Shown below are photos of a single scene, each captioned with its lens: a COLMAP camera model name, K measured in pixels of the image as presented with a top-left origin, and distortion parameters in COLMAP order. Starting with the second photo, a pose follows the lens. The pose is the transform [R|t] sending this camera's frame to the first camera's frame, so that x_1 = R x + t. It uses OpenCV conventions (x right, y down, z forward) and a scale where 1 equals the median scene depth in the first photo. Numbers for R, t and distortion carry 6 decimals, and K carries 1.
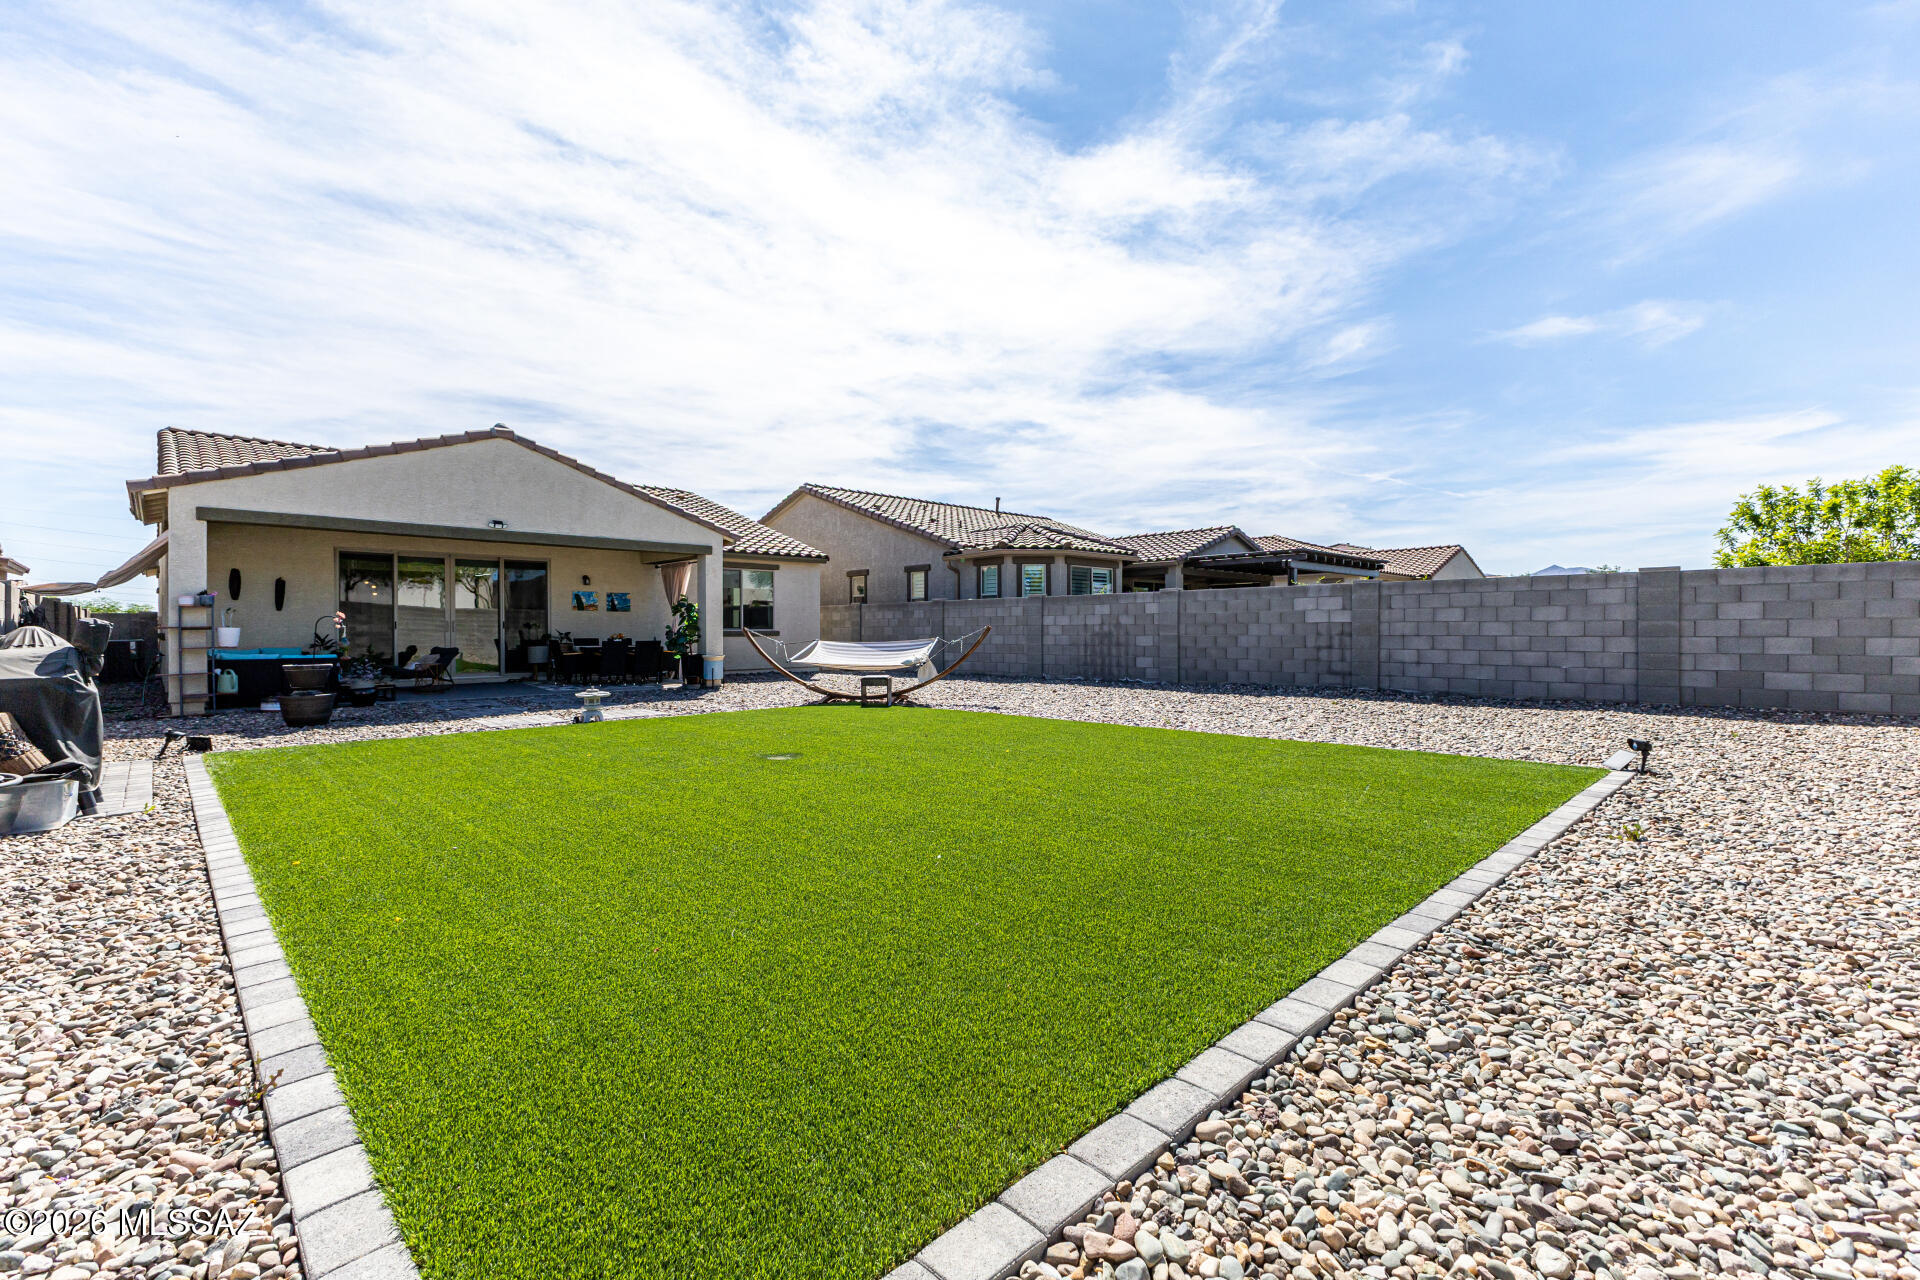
lens RADIAL K [[827.2, 0, 963.4], [0, 827.2, 631.4], [0, 0, 1]] dist [0.010161, -0.000573]
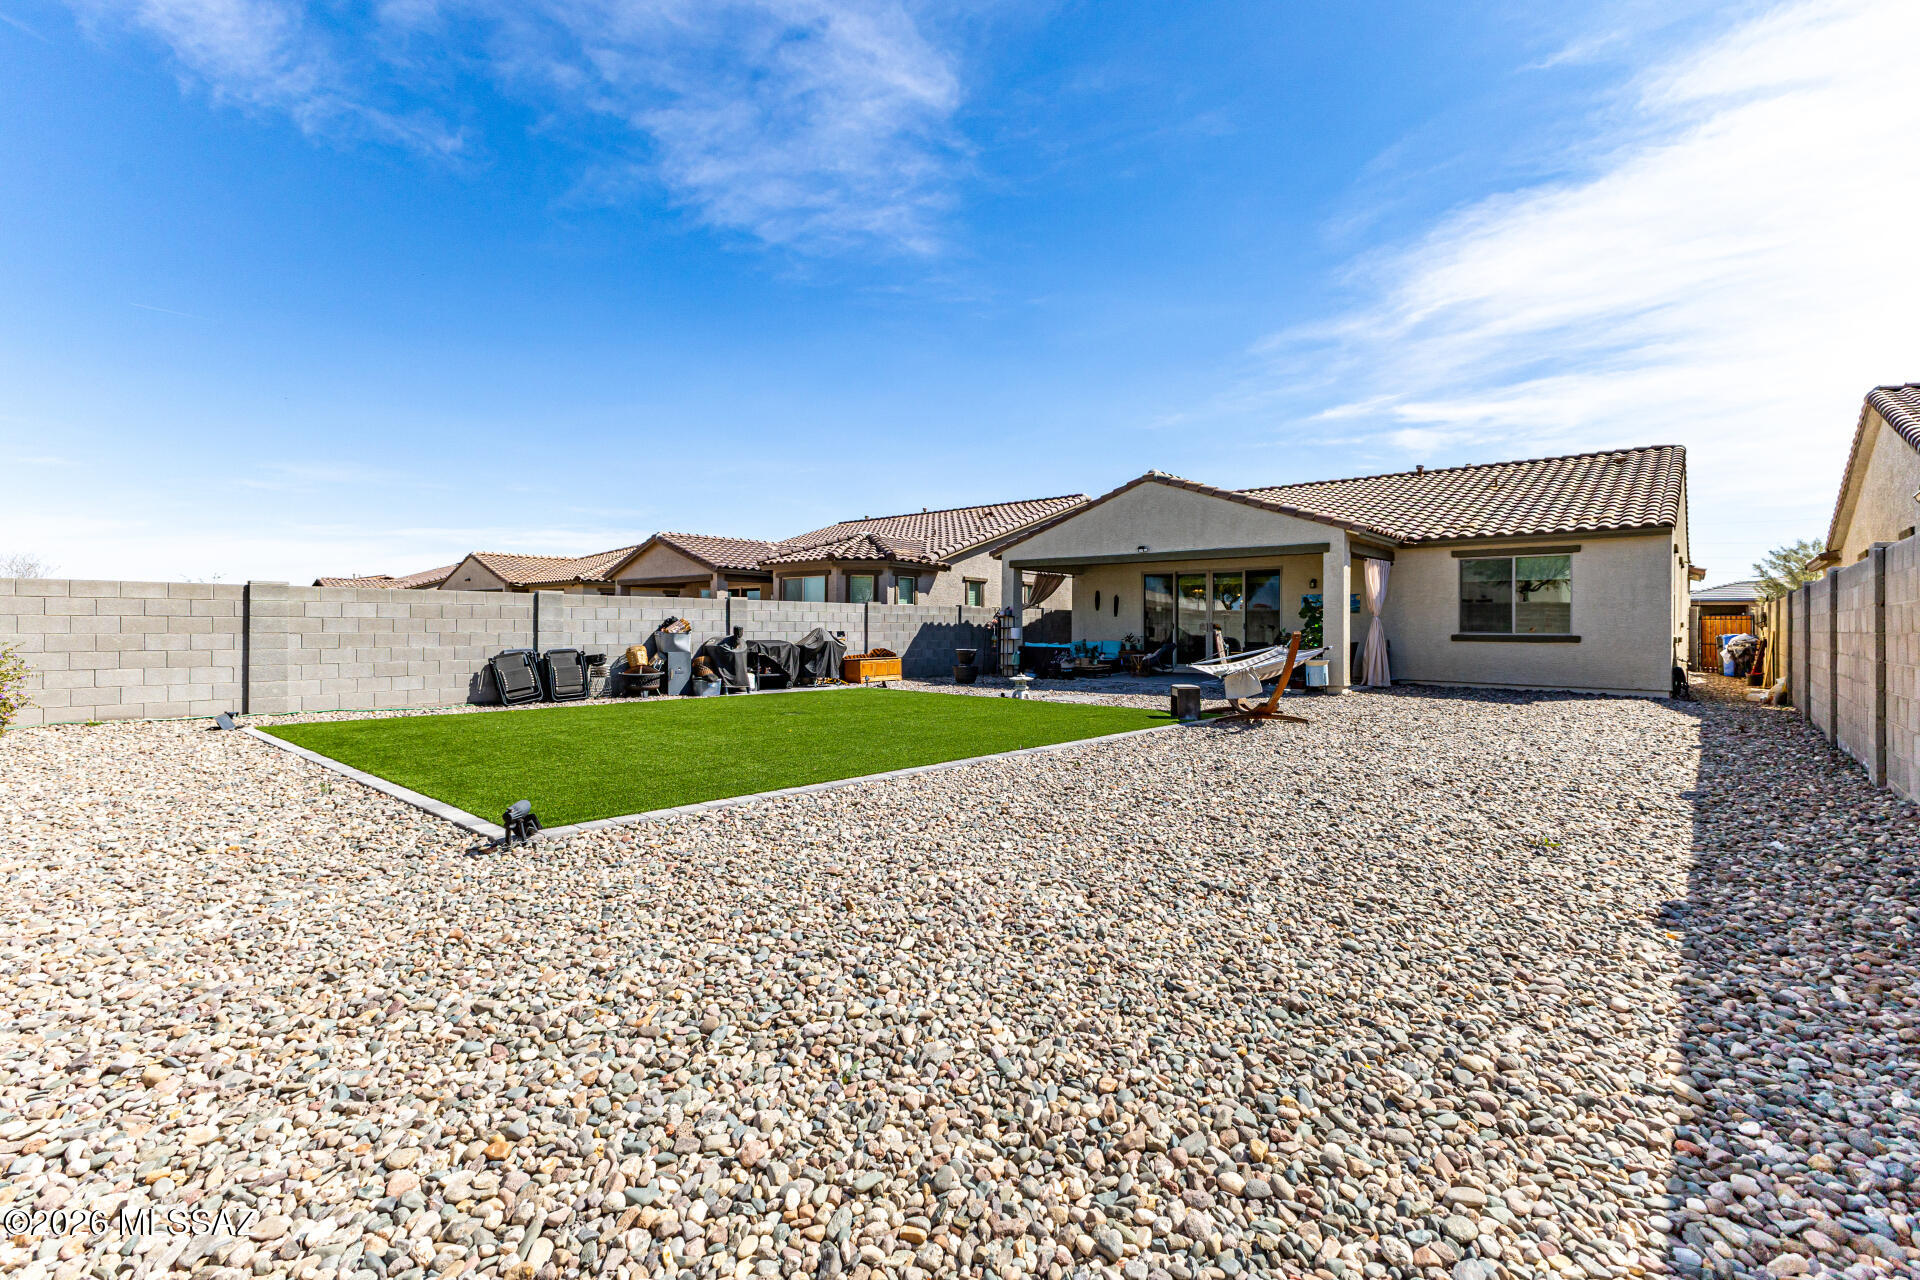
lens RADIAL K [[827.2, 0, 963.4], [0, 827.2, 631.4], [0, 0, 1]] dist [0.010161, -0.000573]
pose [[0.068285, 0.014676, -0.997558, 0.686309], [-0.009557, 0.999856, 0.014056, -0.015138], [0.997620, 0.008574, 0.068416, 0.614121]]
